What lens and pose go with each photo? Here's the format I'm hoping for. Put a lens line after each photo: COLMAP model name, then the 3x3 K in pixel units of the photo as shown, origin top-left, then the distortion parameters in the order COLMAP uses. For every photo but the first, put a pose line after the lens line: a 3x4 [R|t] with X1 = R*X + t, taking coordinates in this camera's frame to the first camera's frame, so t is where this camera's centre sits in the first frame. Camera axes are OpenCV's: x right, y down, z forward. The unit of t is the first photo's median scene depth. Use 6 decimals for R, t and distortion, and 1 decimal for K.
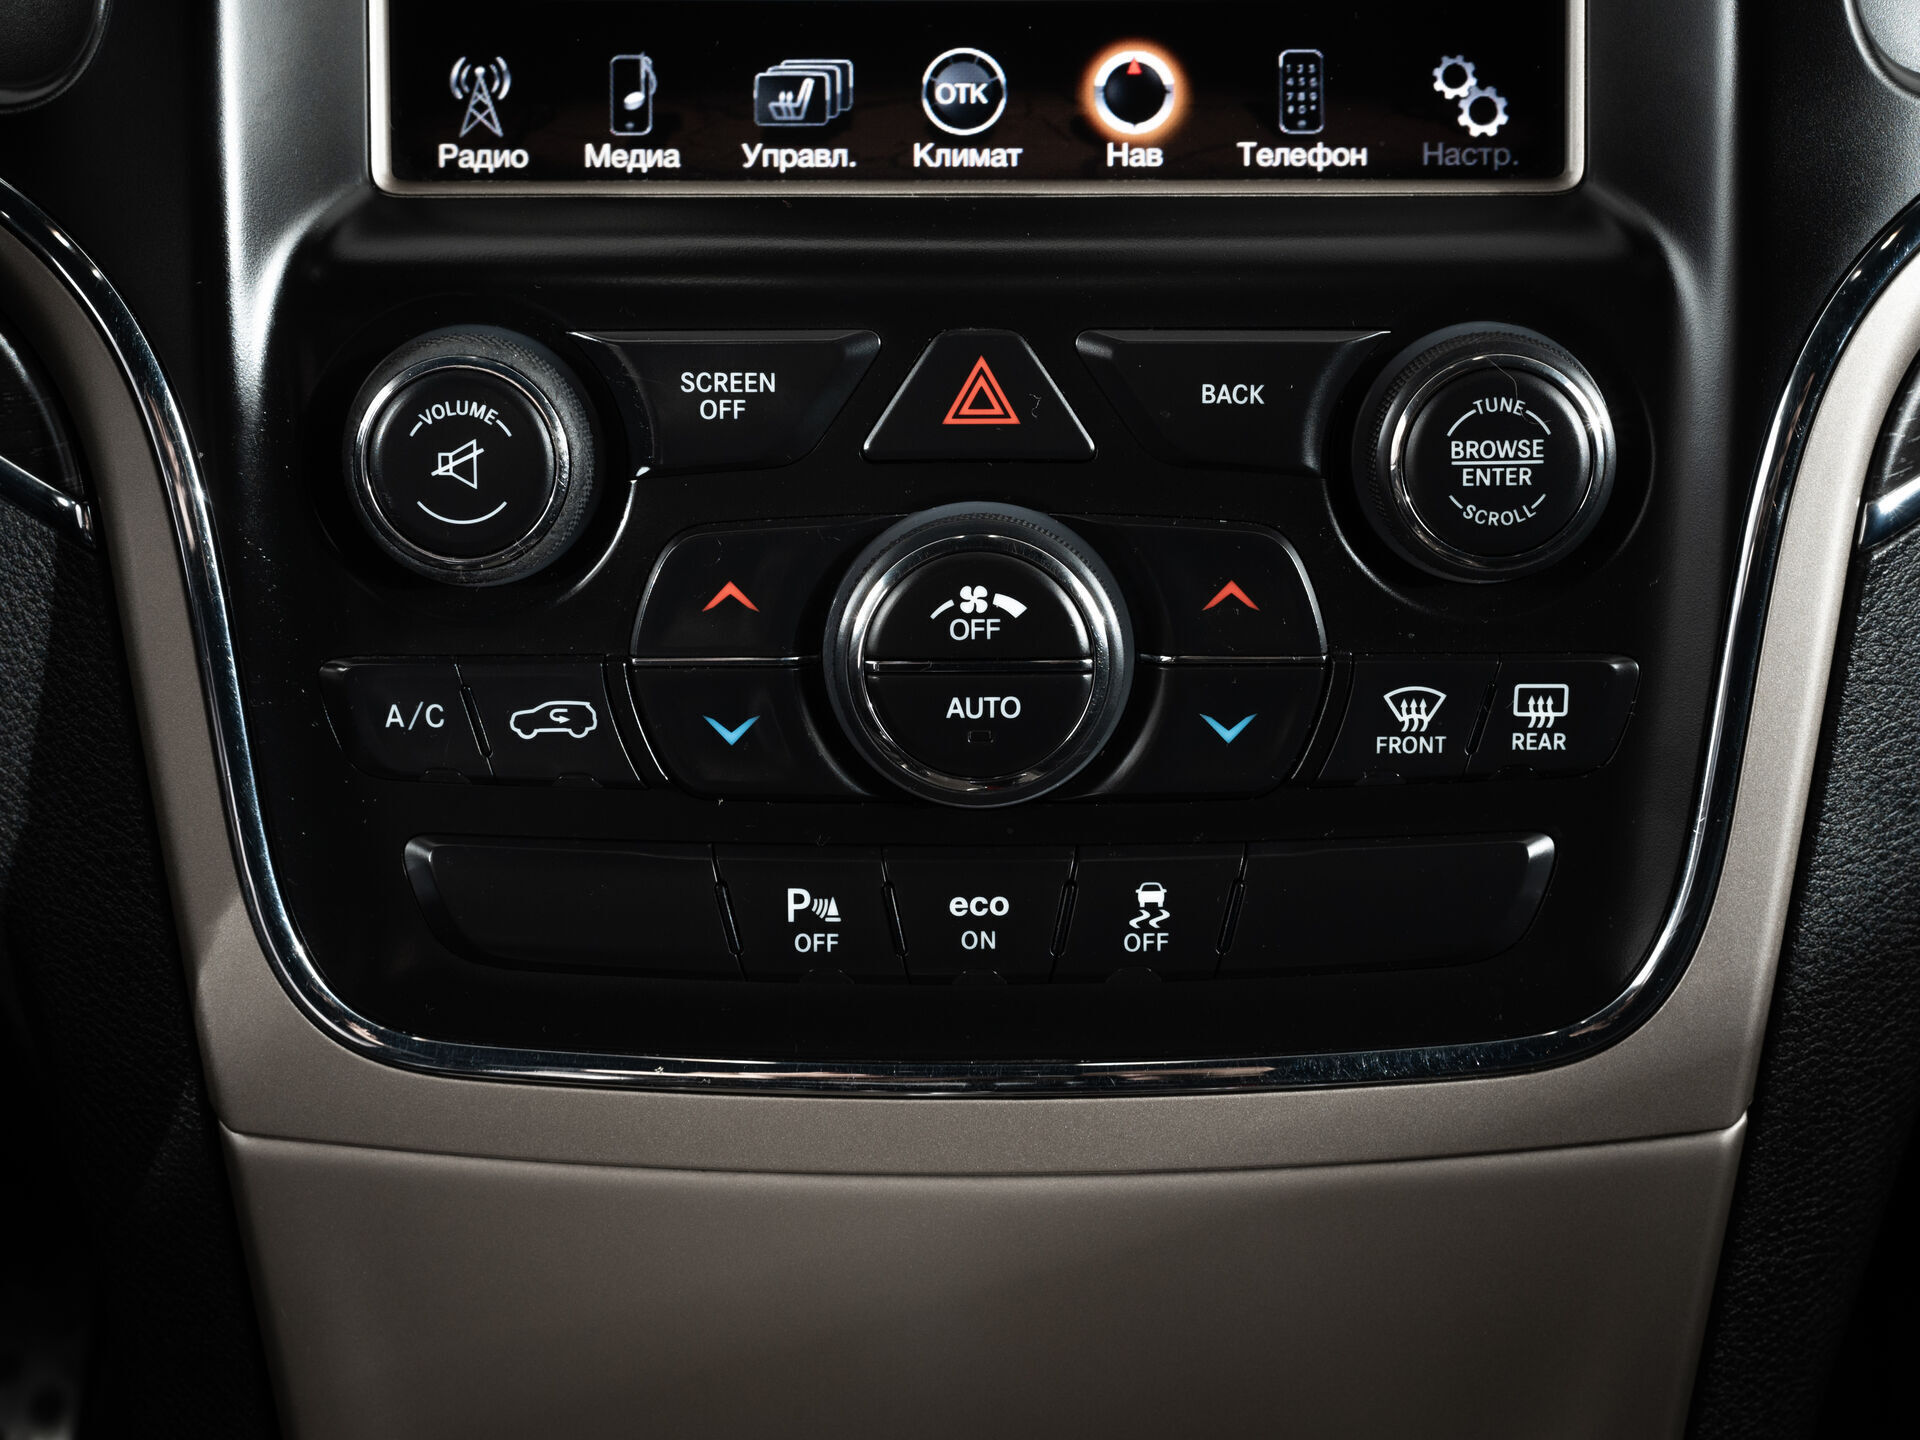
lens RADIAL K [[3446.7, 0, 981.9], [0, 3446.7, 720.8], [0, 0, 1]] dist [-0.015617, 0.055616]
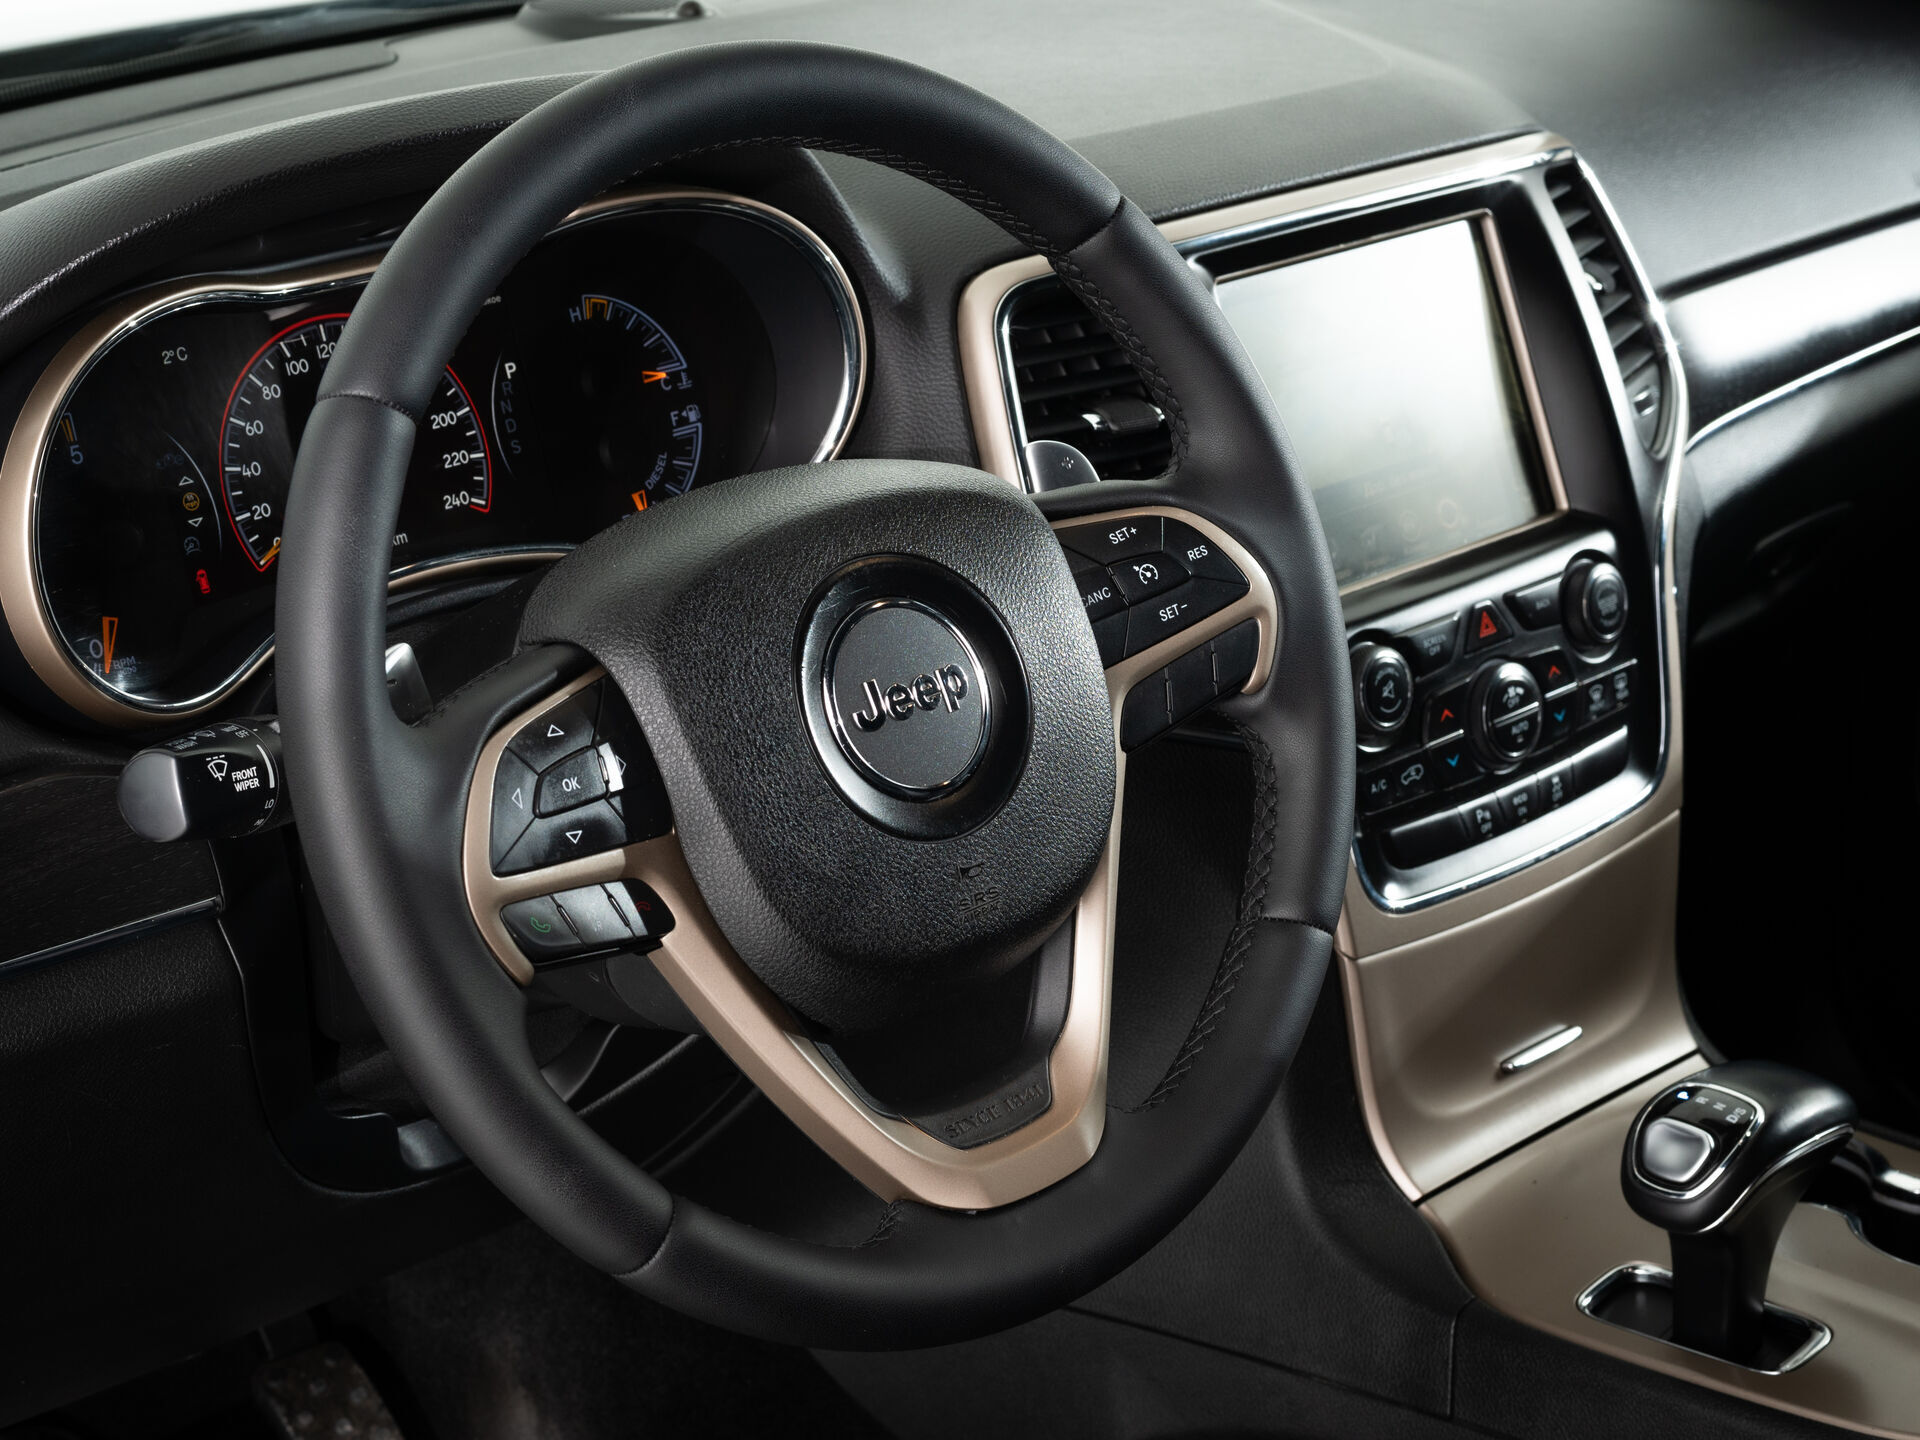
lens RADIAL K [[3451.8, 0, 841.4], [0, 3451.8, 762.2], [0, 0, 1]] dist [0.011274, 0.161919]
pose [[0.729163, -0.256938, 0.634275, -2.195824], [0.298164, 0.953523, 0.043493, -0.264668], [-0.615971, 0.157405, 0.771883, -0.849688]]
